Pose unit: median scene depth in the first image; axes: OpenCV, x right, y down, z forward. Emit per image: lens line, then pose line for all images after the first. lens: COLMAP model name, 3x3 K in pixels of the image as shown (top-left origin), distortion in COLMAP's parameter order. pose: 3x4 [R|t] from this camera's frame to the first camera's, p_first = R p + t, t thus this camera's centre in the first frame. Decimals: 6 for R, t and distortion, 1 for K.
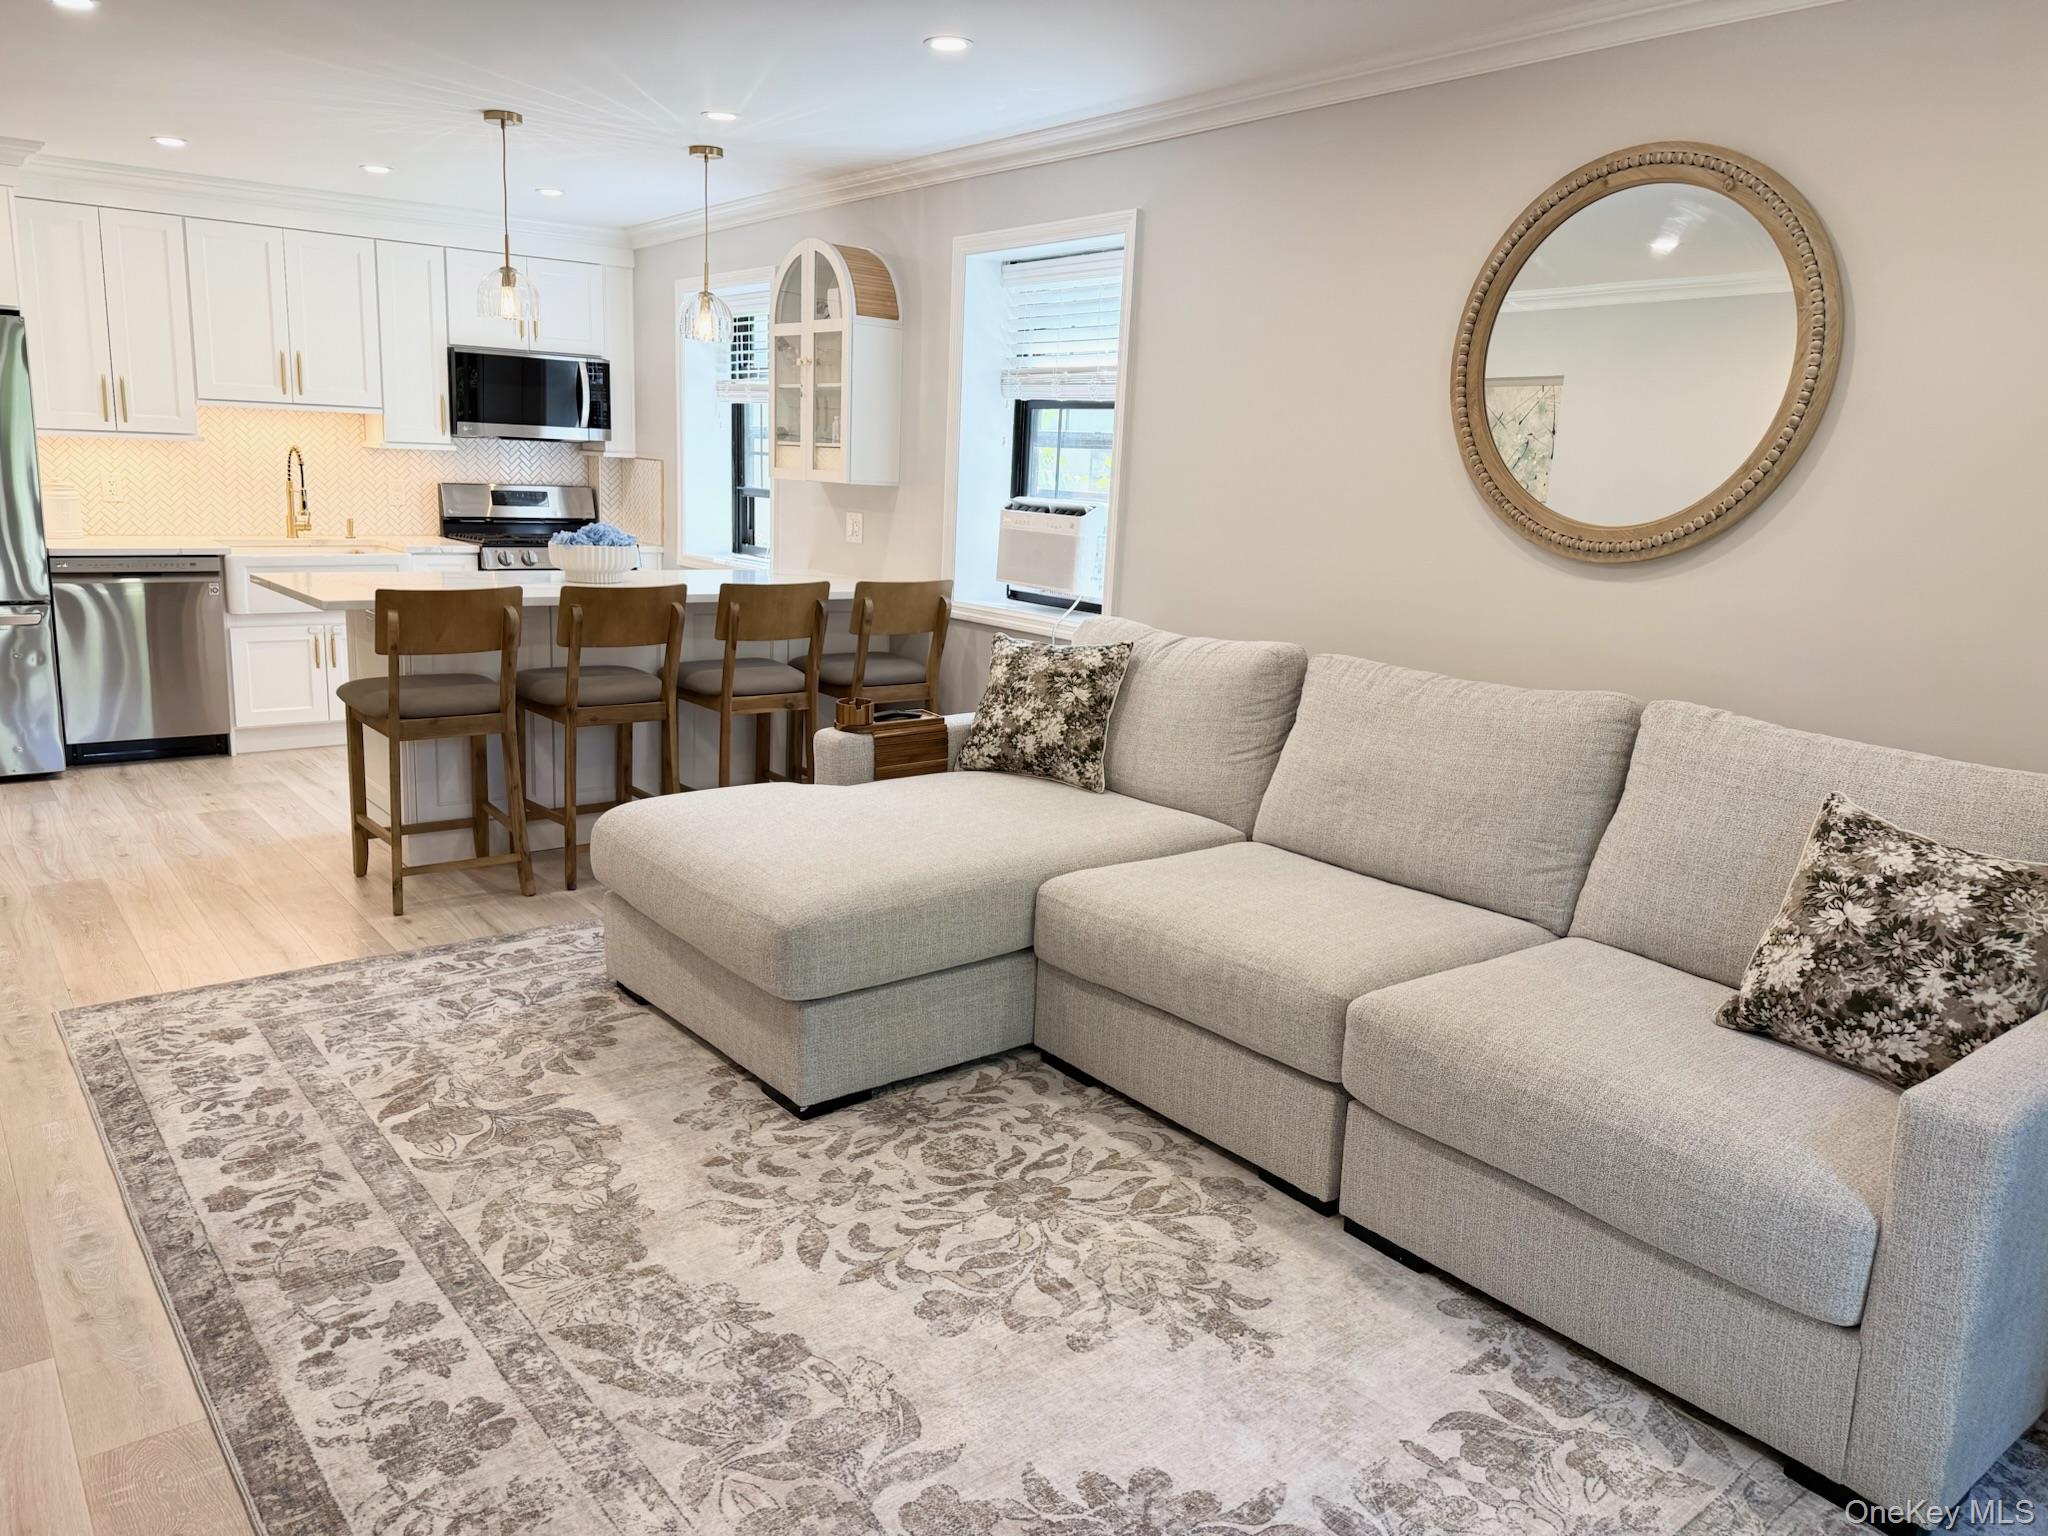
lens RADIAL K [[1435.9, 0, 1014.4], [0, 1435.9, 758.5], [0, 0, 1]] dist [0.101206, -0.164328]
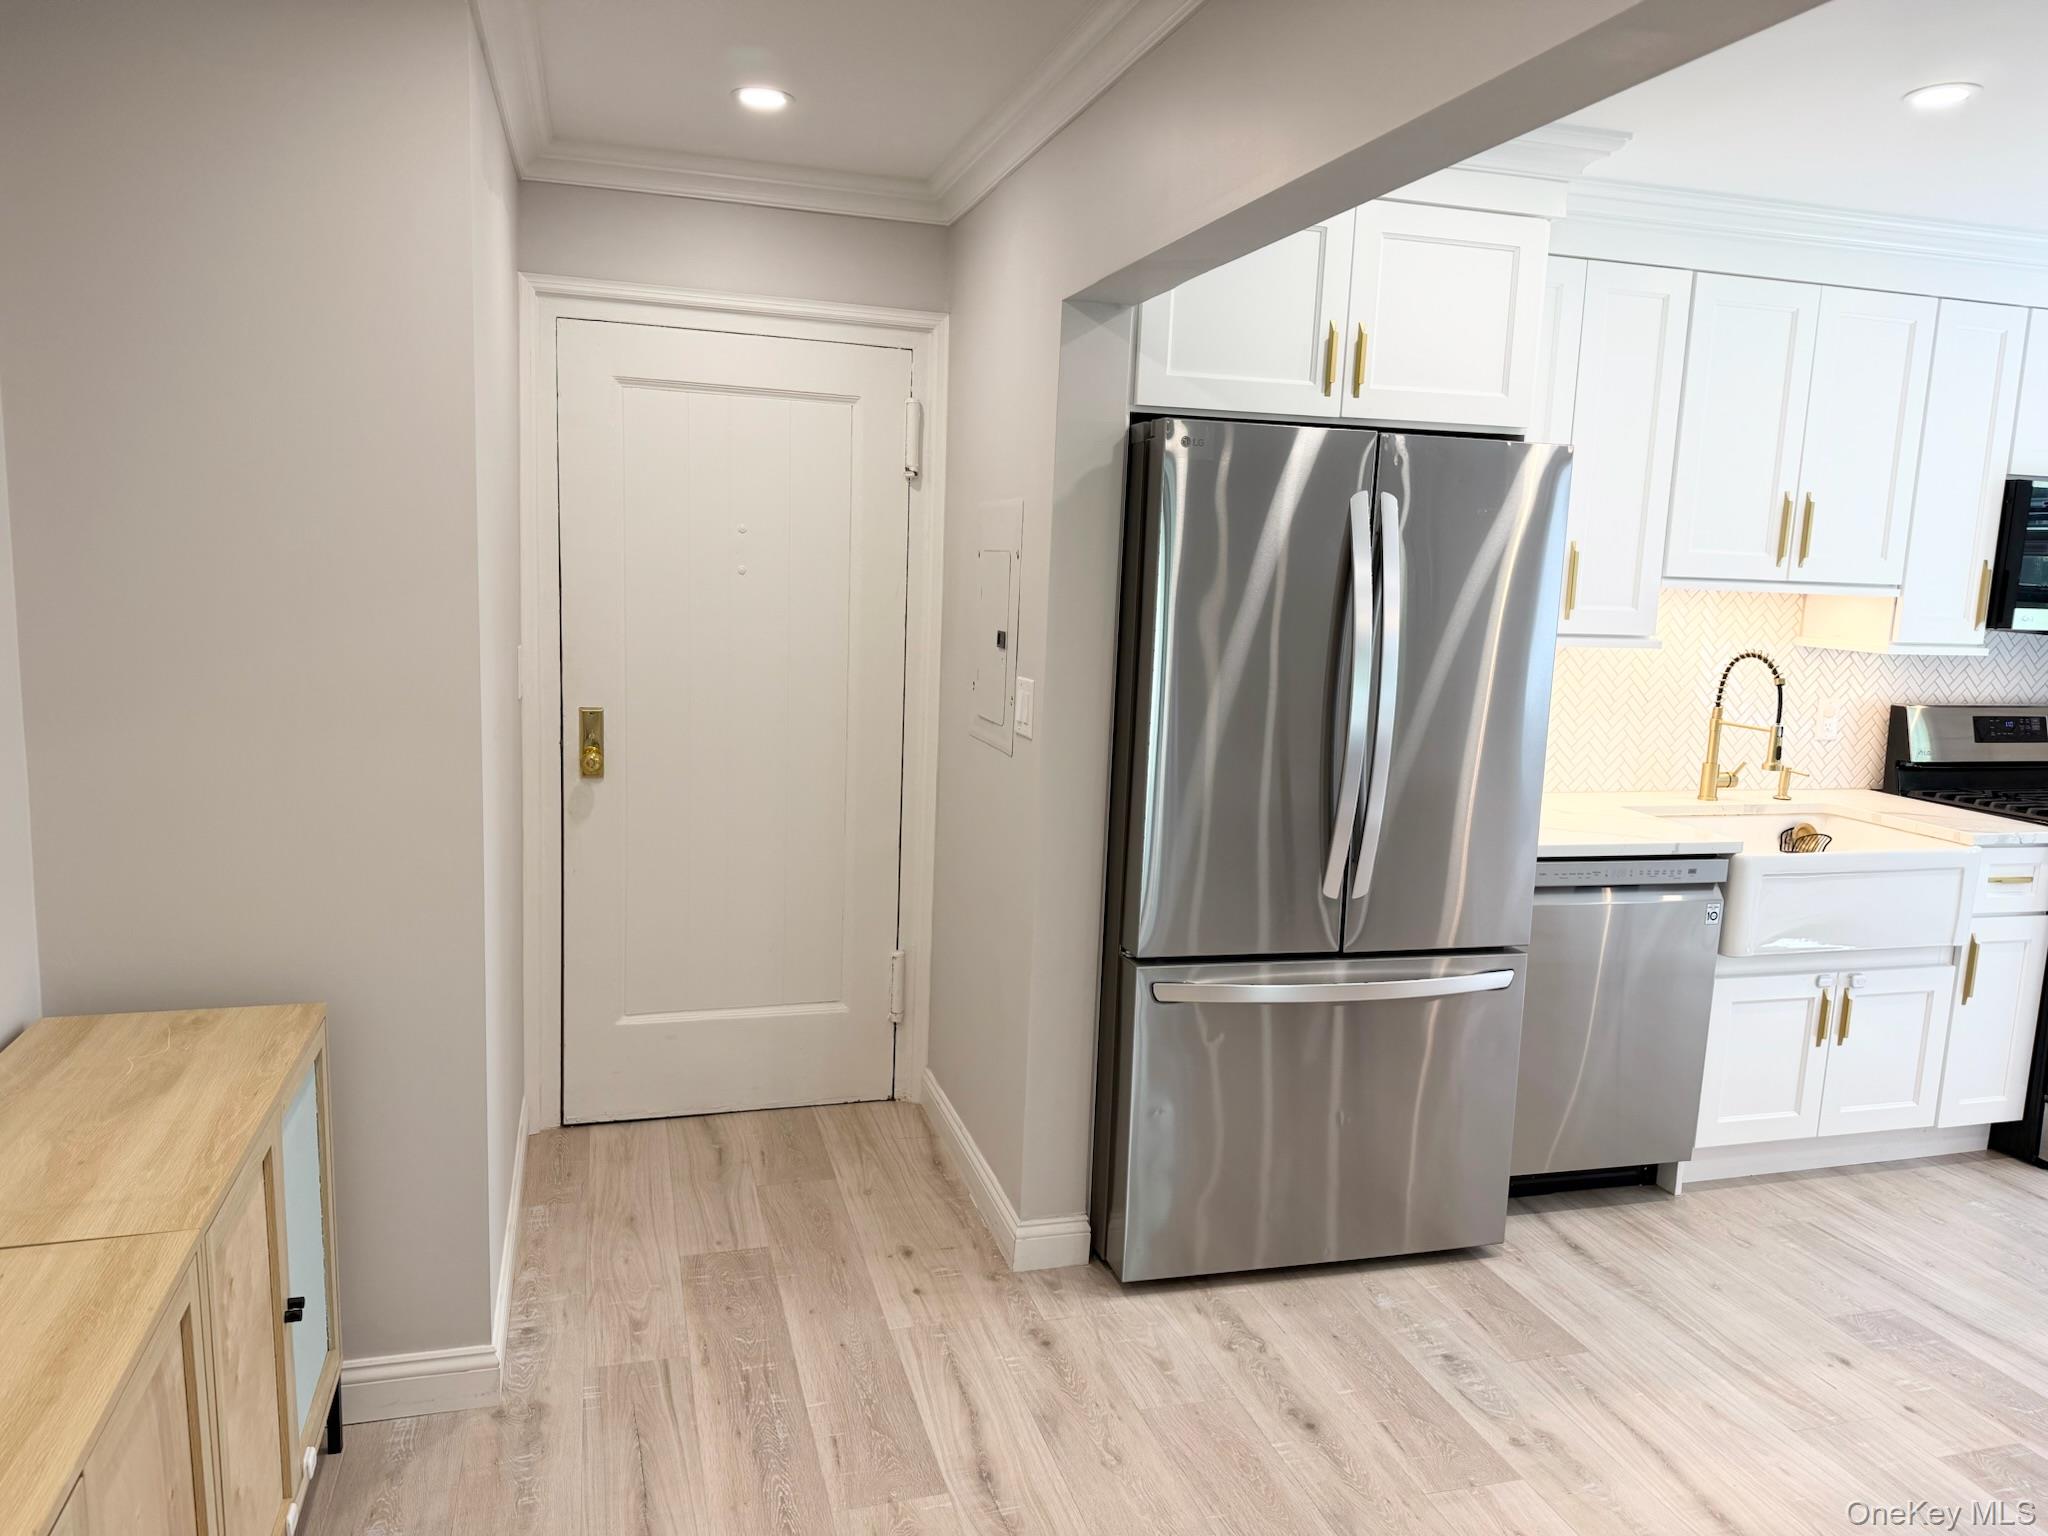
lens RADIAL K [[1446.5, 0, 1041.7], [0, 1446.5, 773.9], [0, 0, 1]] dist [0.022514, -0.024598]
pose [[0.931823, 0.049144, -0.359569, -1.078818], [-0.074101, 0.995680, -0.055949, -0.218383], [0.355266, 0.078779, 0.931440, 0.697432]]
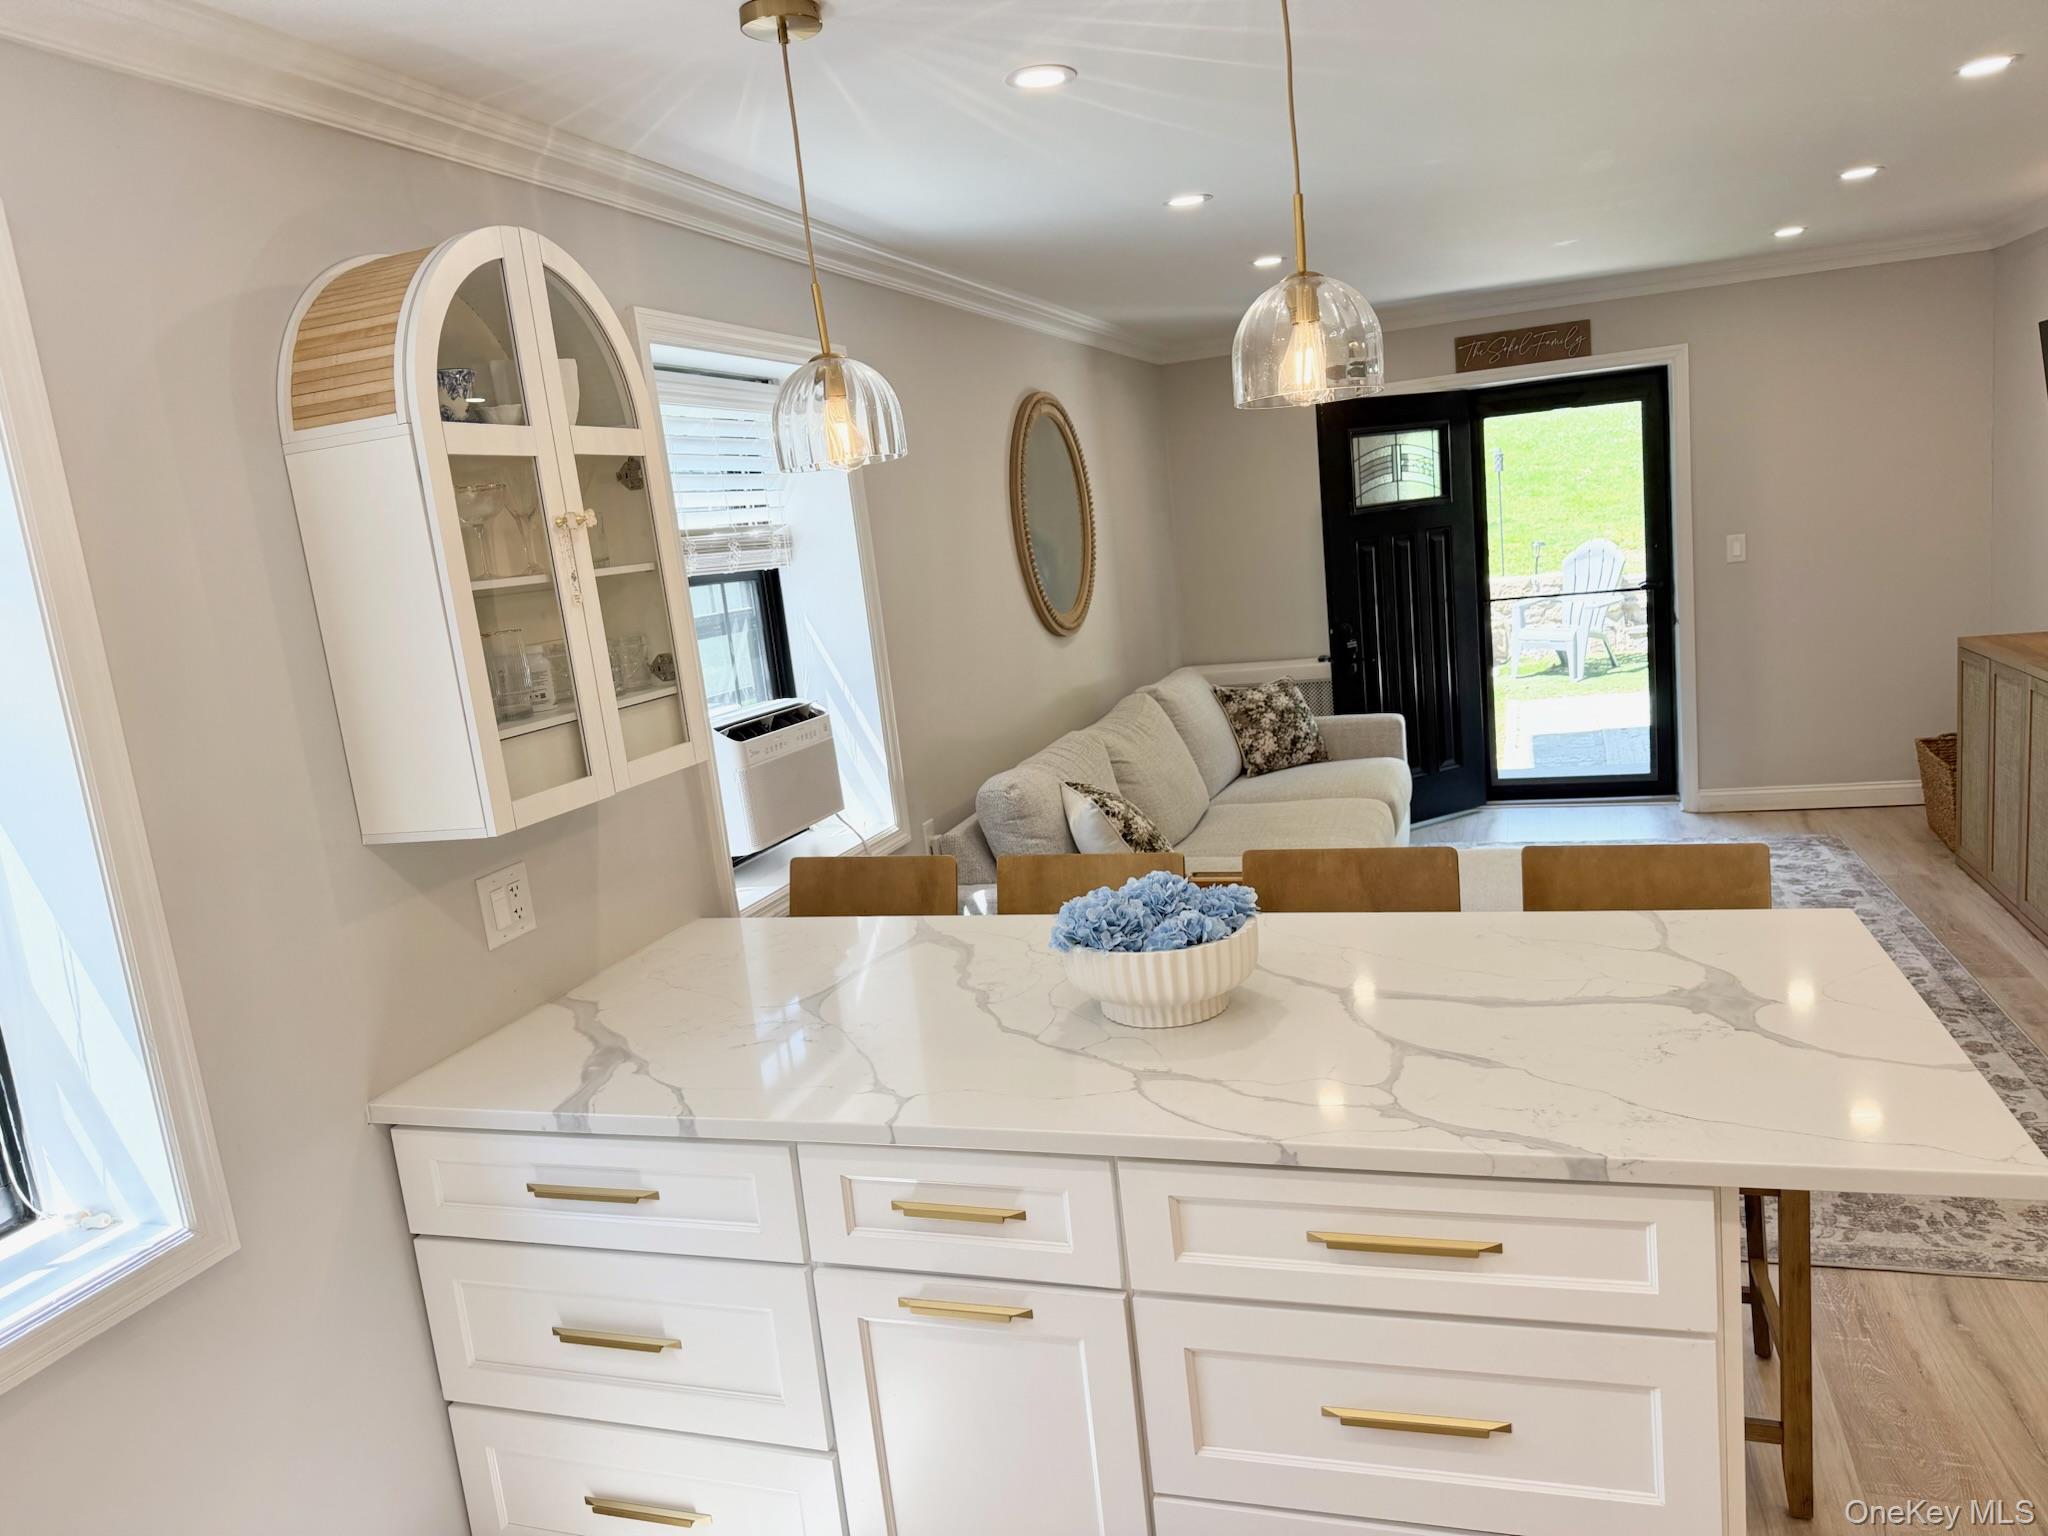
lens RADIAL K [[1430.8, 0, 1013.3], [0, 1430.8, 782.8], [0, 0, 1]] dist [0.048824, -0.071416]
pose [[-0.542319, -0.129117, 0.830192, -0.939192], [0.256053, 0.915715, 0.309683, -0.502200], [-0.800205, 0.380520, -0.463548, 1.866458]]
